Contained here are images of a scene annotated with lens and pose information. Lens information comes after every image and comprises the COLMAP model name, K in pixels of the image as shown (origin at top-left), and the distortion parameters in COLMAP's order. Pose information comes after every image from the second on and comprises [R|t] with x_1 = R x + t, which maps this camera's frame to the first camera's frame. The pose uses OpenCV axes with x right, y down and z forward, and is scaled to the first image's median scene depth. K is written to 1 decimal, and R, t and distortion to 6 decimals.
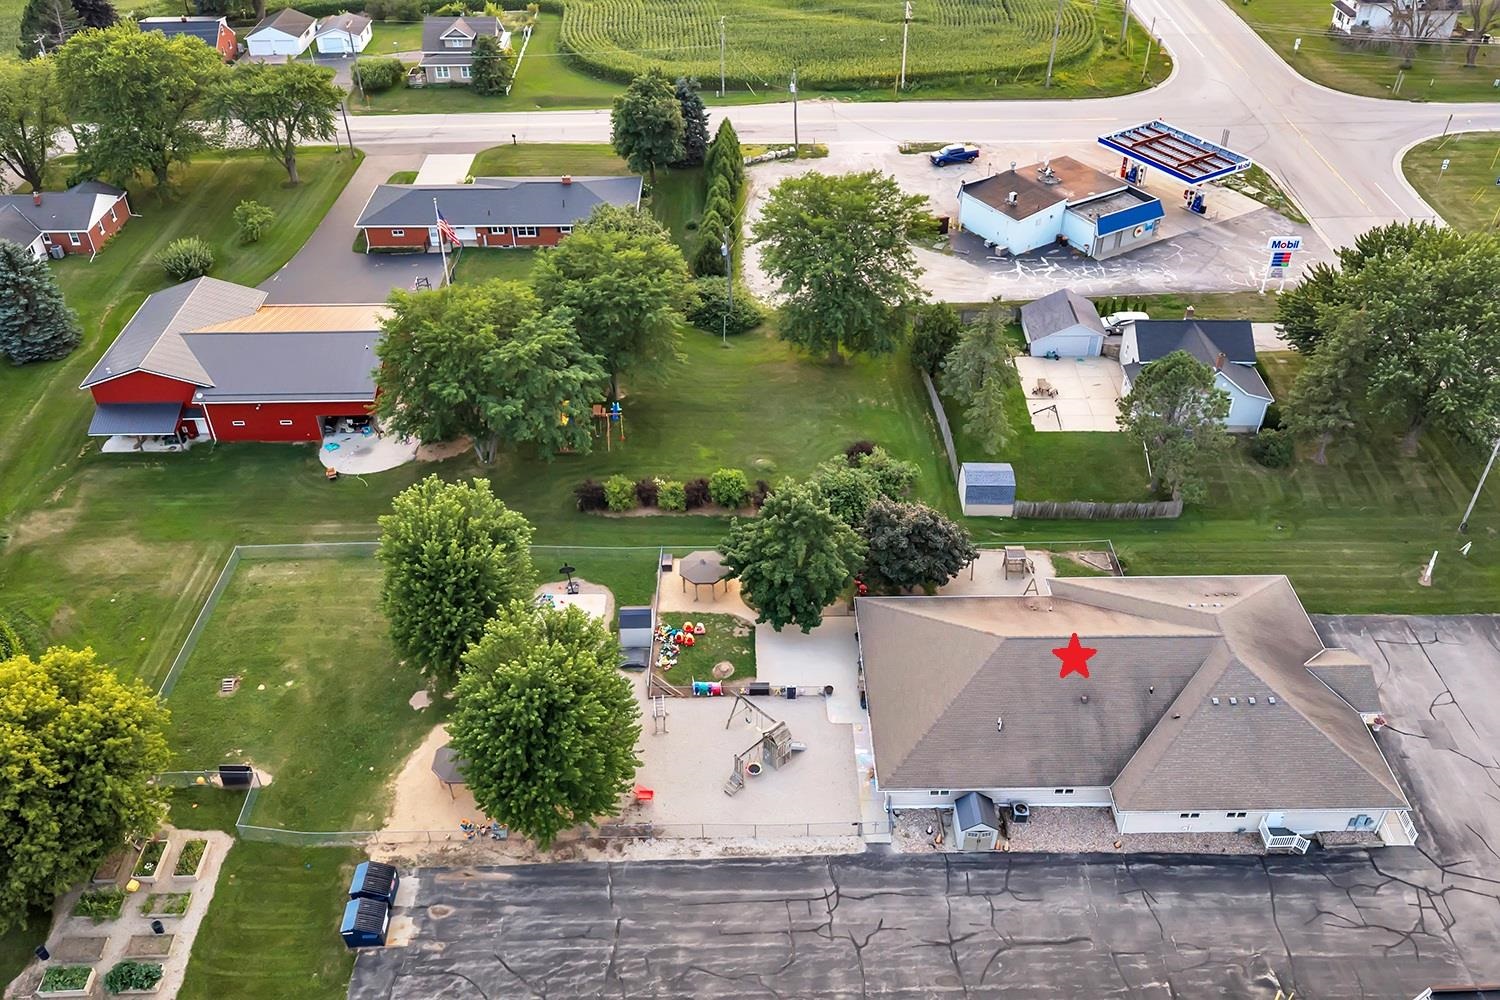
lens RADIAL K [[1233.9, 0, 750.2], [0, 1233.9, 504.9], [0, 0, 1]] dist [0.028804, -0.051617]
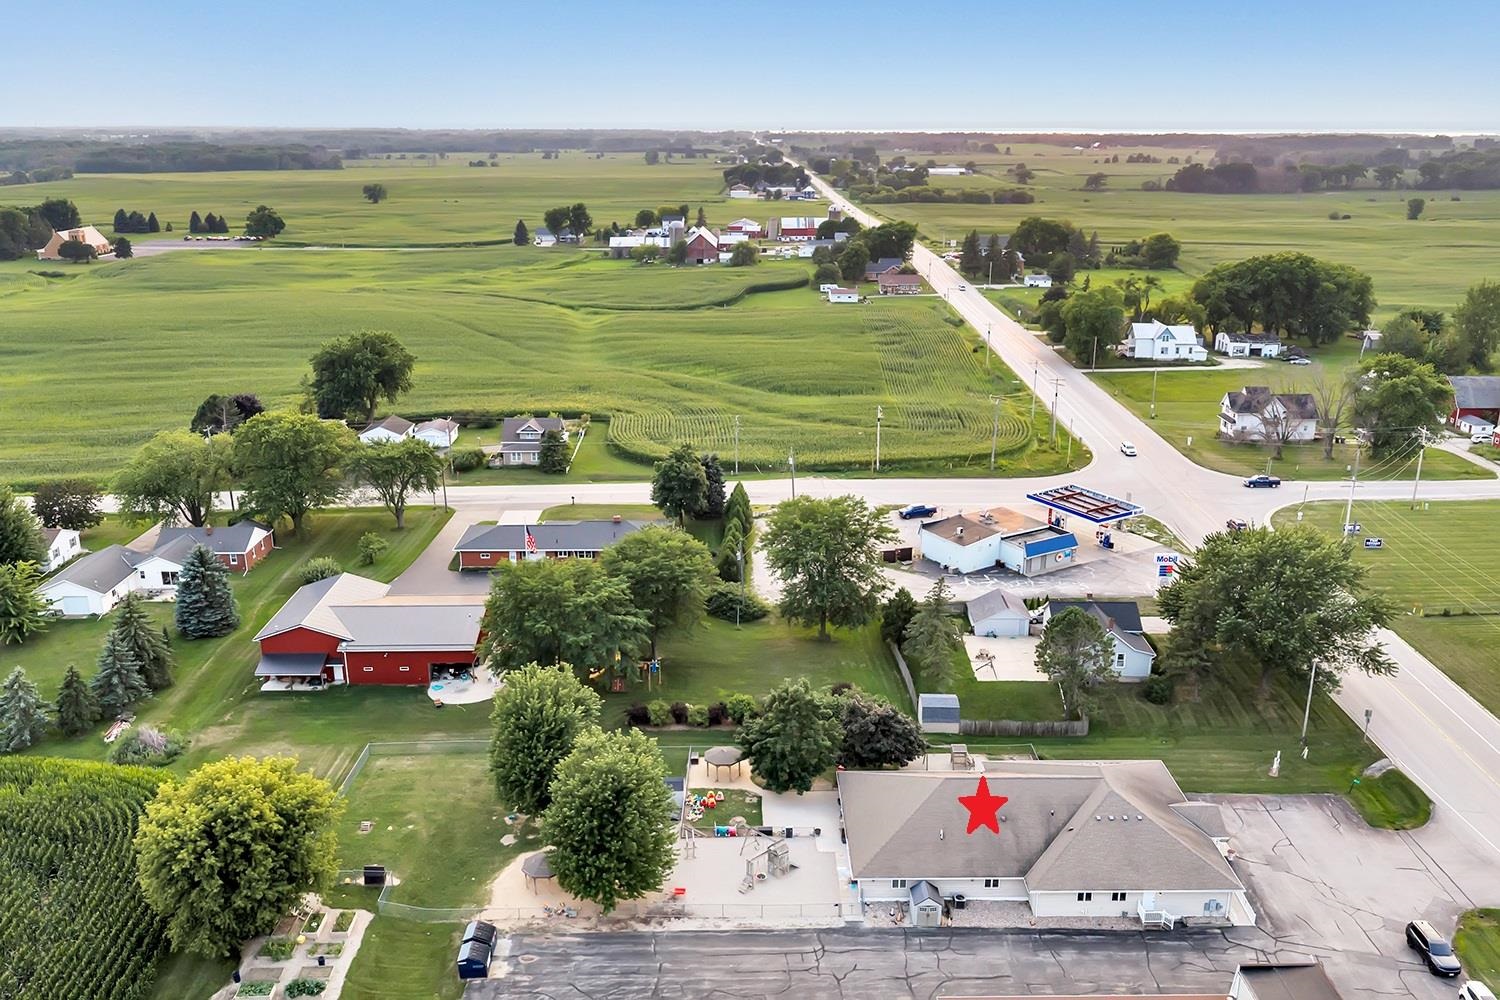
lens RADIAL K [[1233.9, 0, 750.2], [0, 1233.9, 504.9], [0, 0, 1]] dist [0.028804, -0.051617]
pose [[0.999980, 0.004538, -0.004379, -0.003686], [-0.005767, 0.938998, -0.343874, 0.236532], [0.002551, 0.343893, 0.939006, -0.313083]]
